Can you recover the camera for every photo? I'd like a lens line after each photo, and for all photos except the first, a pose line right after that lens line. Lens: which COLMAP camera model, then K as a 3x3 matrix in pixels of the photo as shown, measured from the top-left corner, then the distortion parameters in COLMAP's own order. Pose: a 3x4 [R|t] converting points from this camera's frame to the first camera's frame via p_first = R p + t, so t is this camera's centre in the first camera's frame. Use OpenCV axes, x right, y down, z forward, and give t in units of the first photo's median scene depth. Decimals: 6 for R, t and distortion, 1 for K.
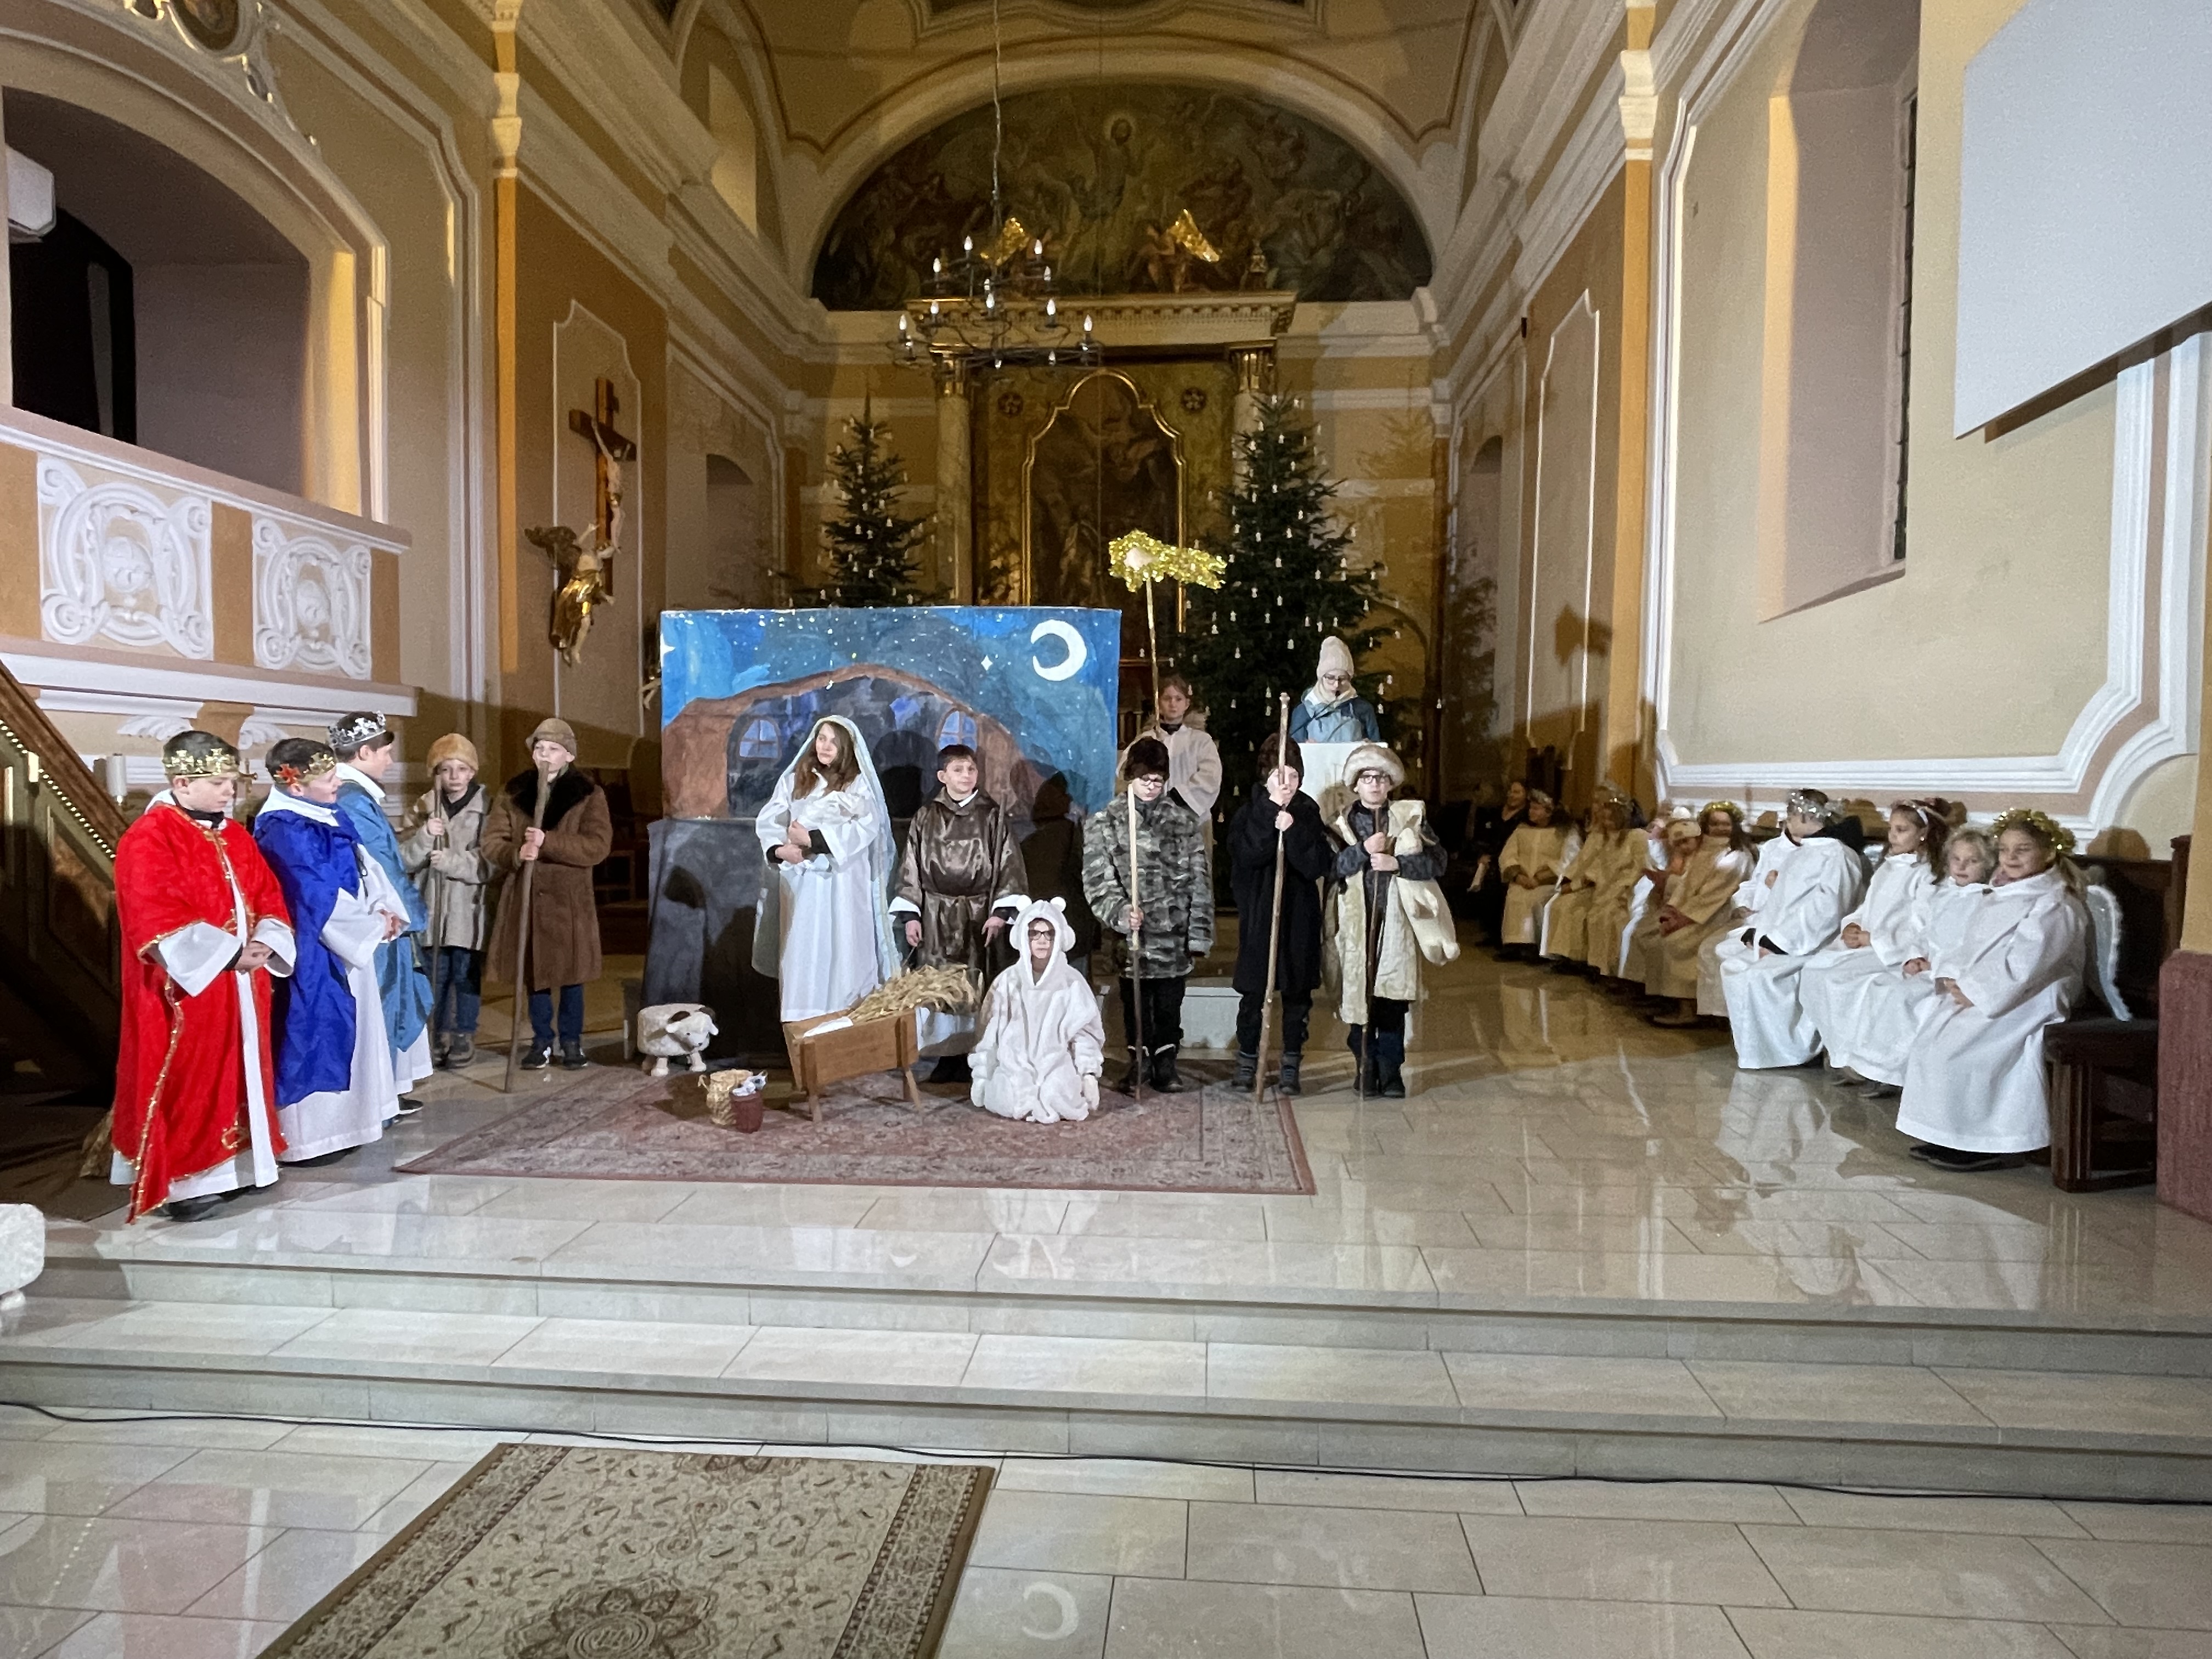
lens RADIAL K [[1269.1, 0, 1104.1], [0, 1269.1, 818.2], [0, 0, 1]] dist [0.008225, -0.017770]
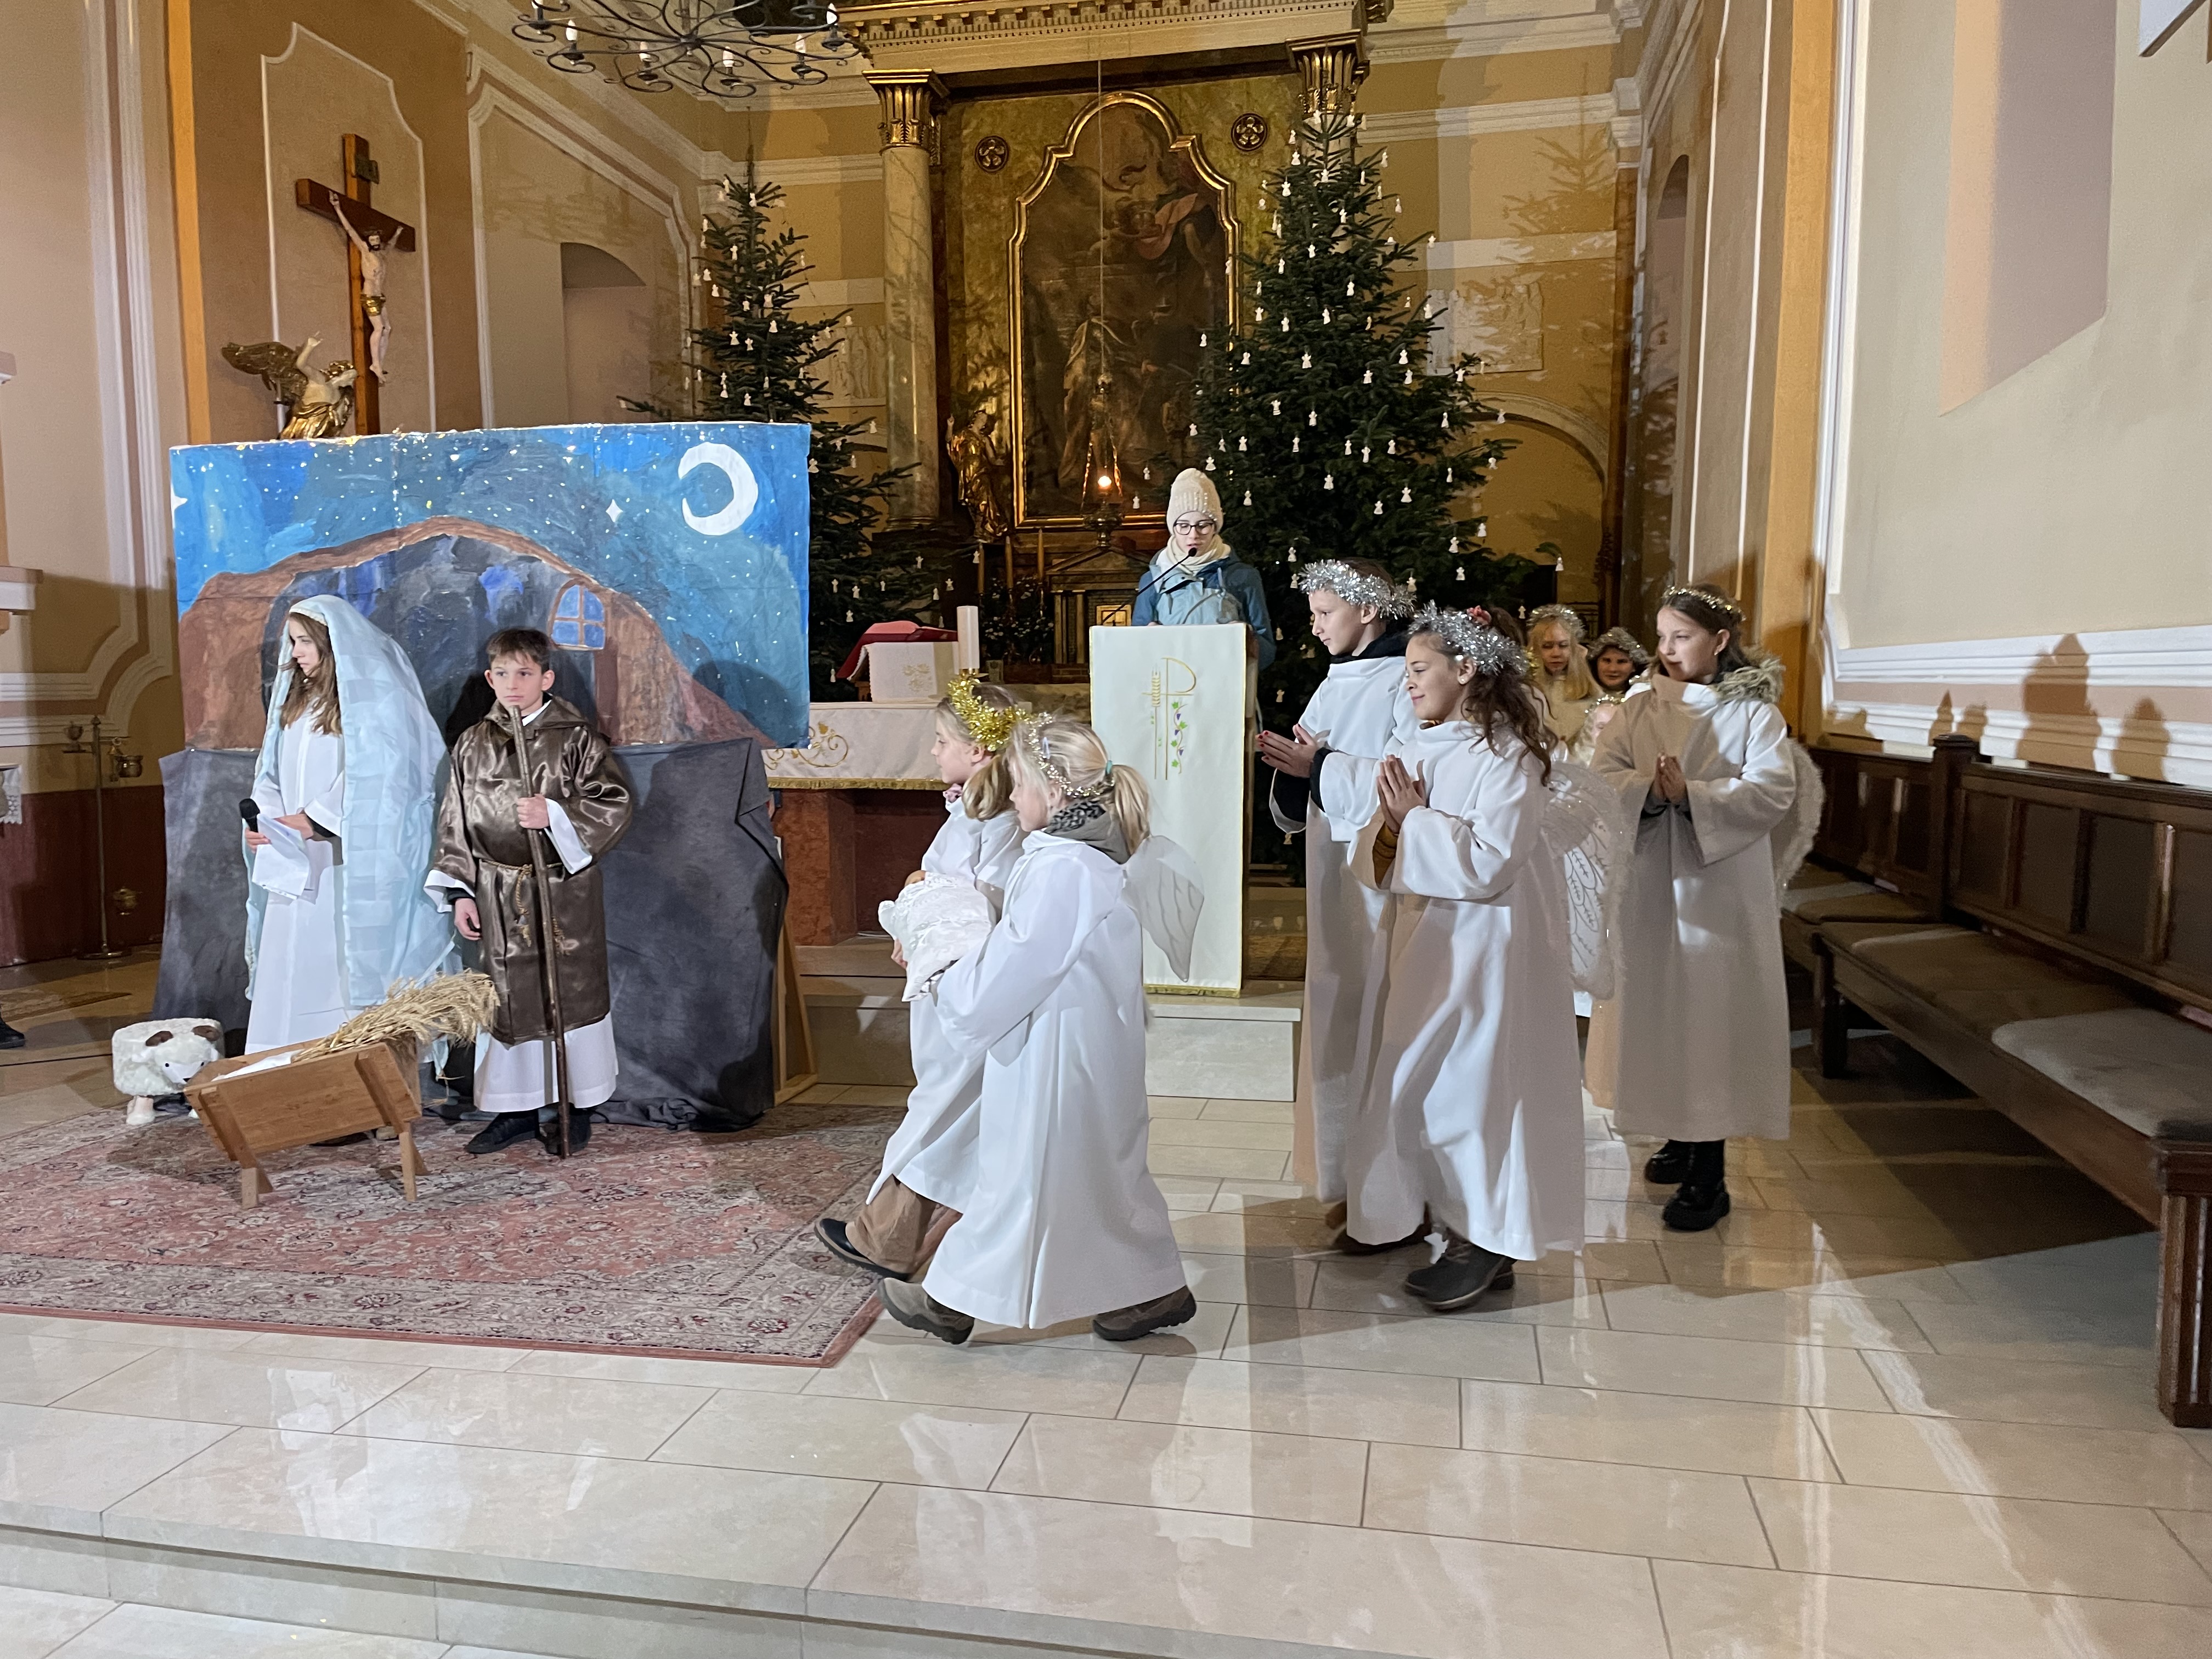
lens RADIAL K [[1659.1, 0, 1079.4], [0, 1659.1, 830.2], [0, 0, 1]] dist [0.089644, -0.114573]
pose [[0.991524, -0.002488, -0.129901, 0.188511], [0.009811, 0.998396, 0.055766, -0.001802], [0.129554, -0.056568, 0.989957, 0.114244]]
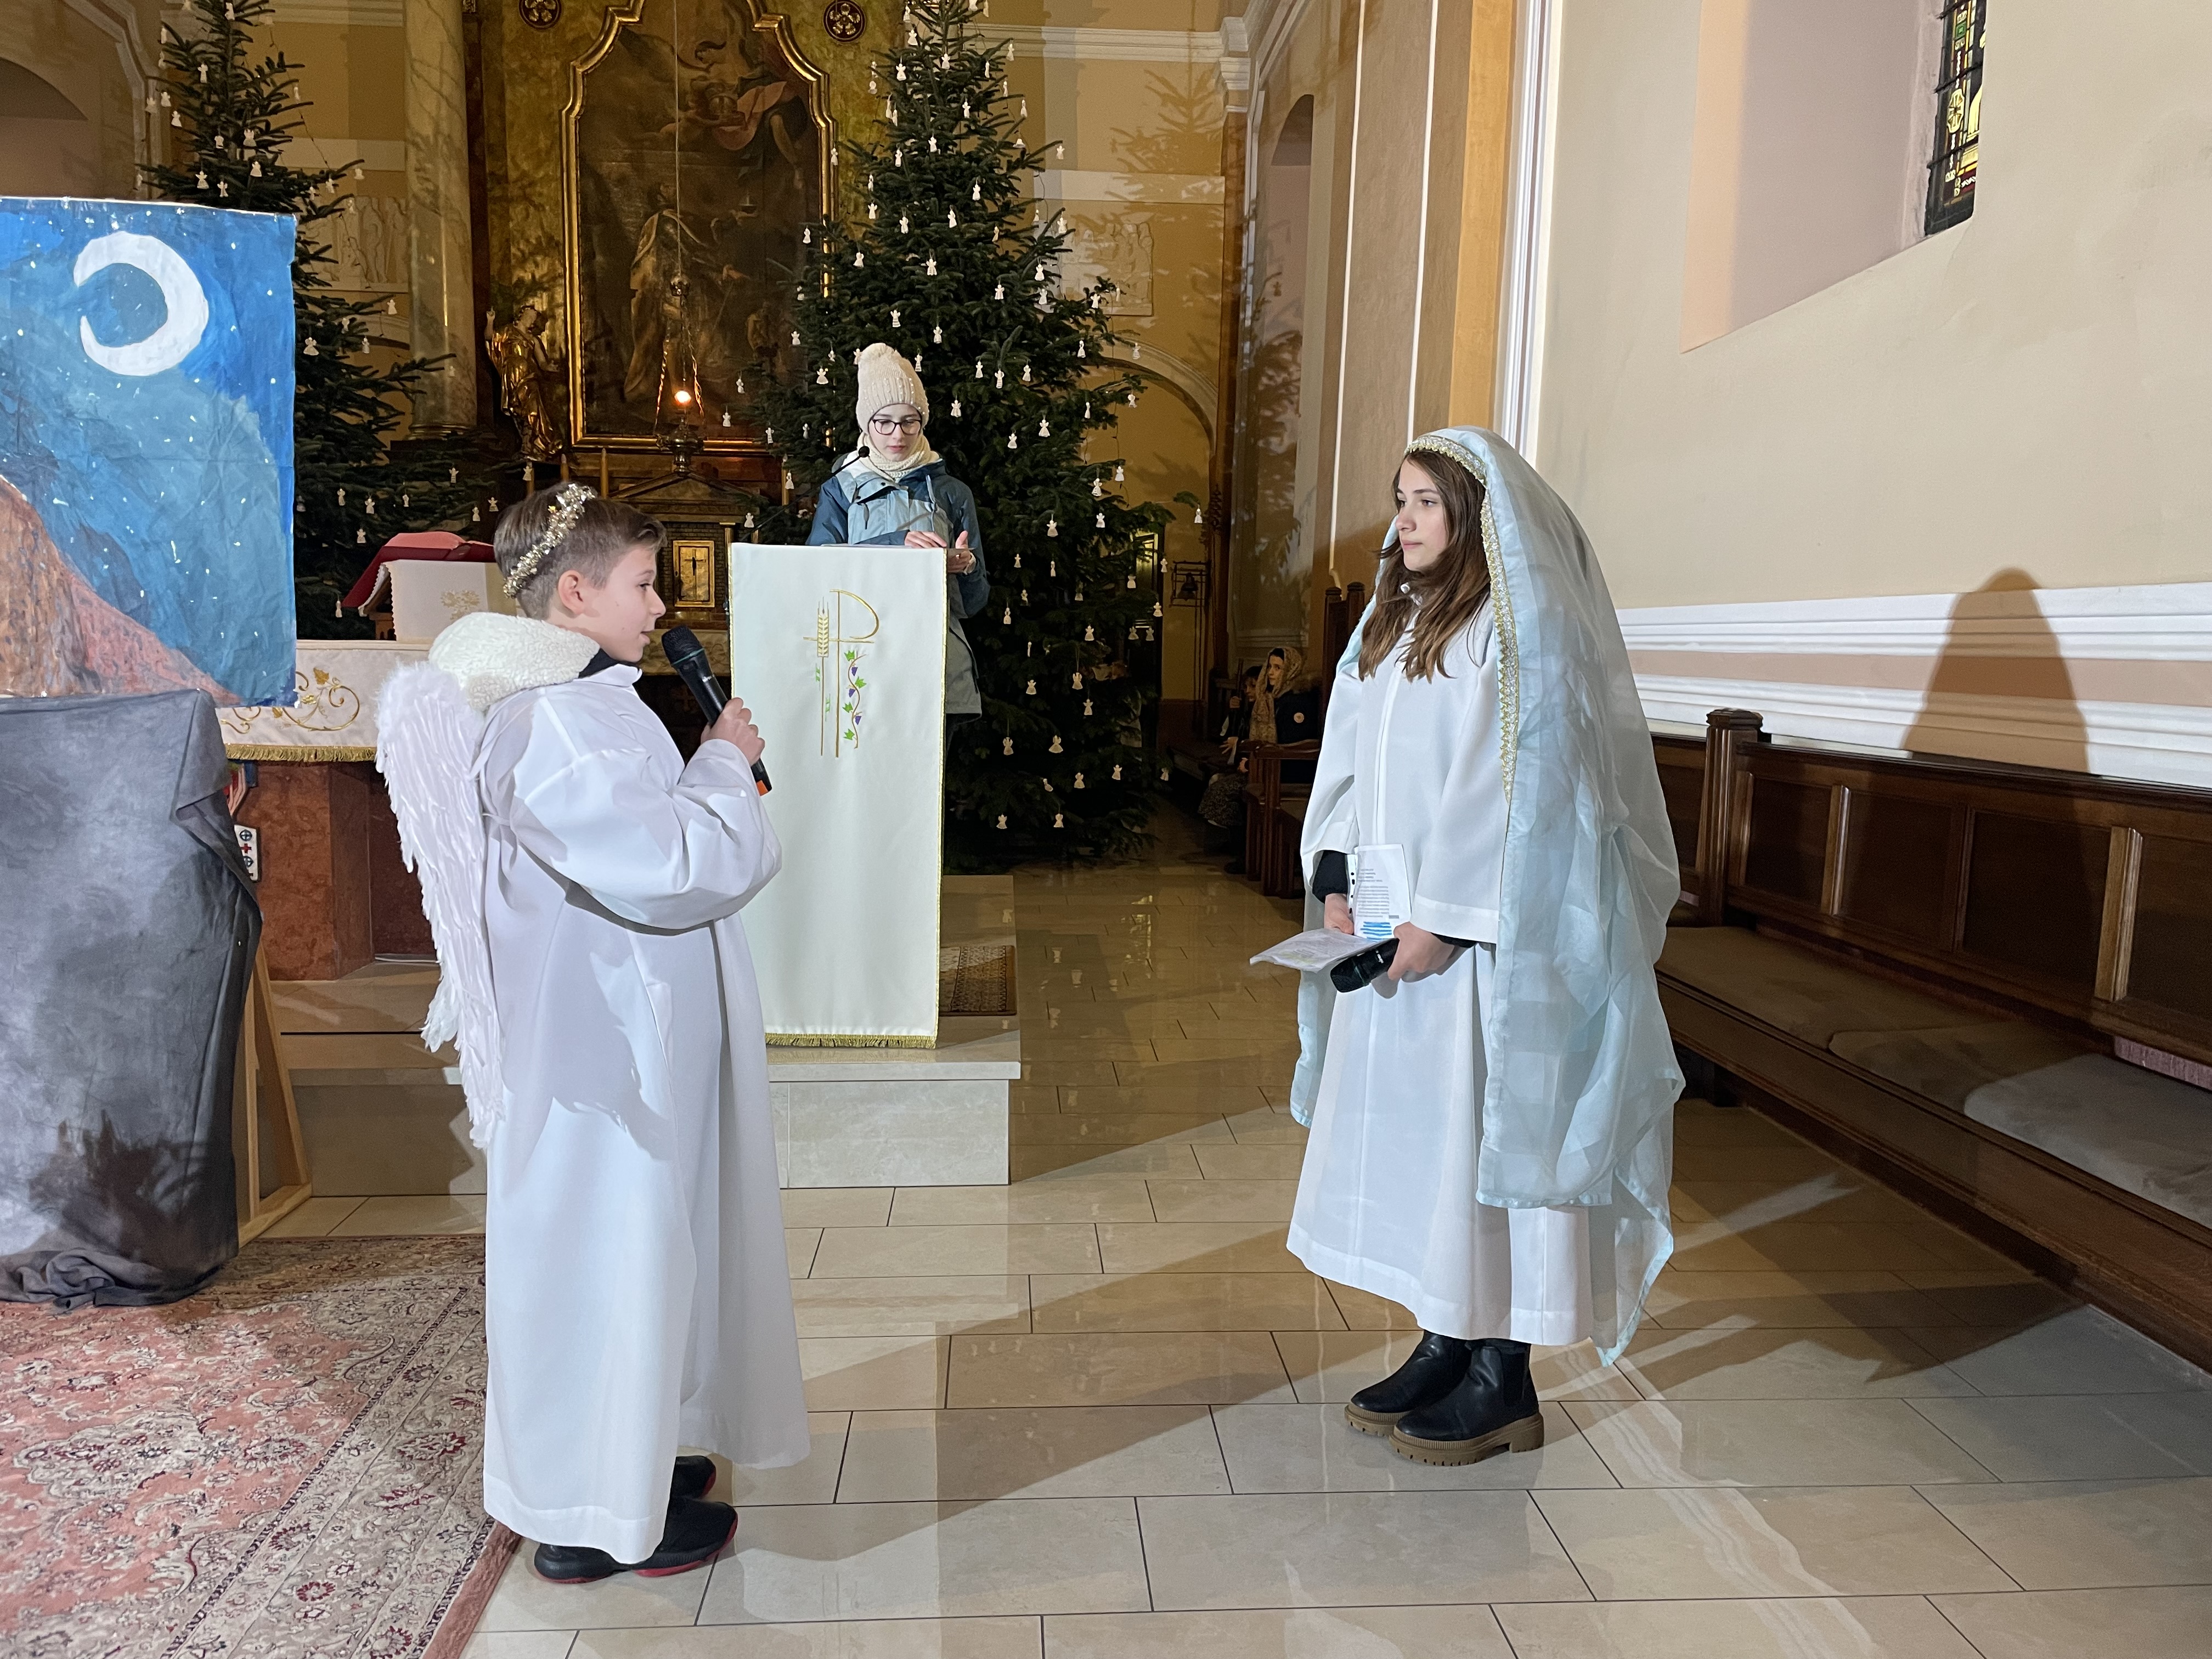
lens RADIAL K [[1659.1, 0, 1105.3], [0, 1659.1, 800.0], [0, 0, 1]] dist [0.089644, -0.114573]
pose [[0.988973, -0.002817, 0.148068, 0.143812], [-0.006818, 0.997893, 0.064524, -0.004046], [-0.147937, -0.064822, 0.986870, 0.276772]]
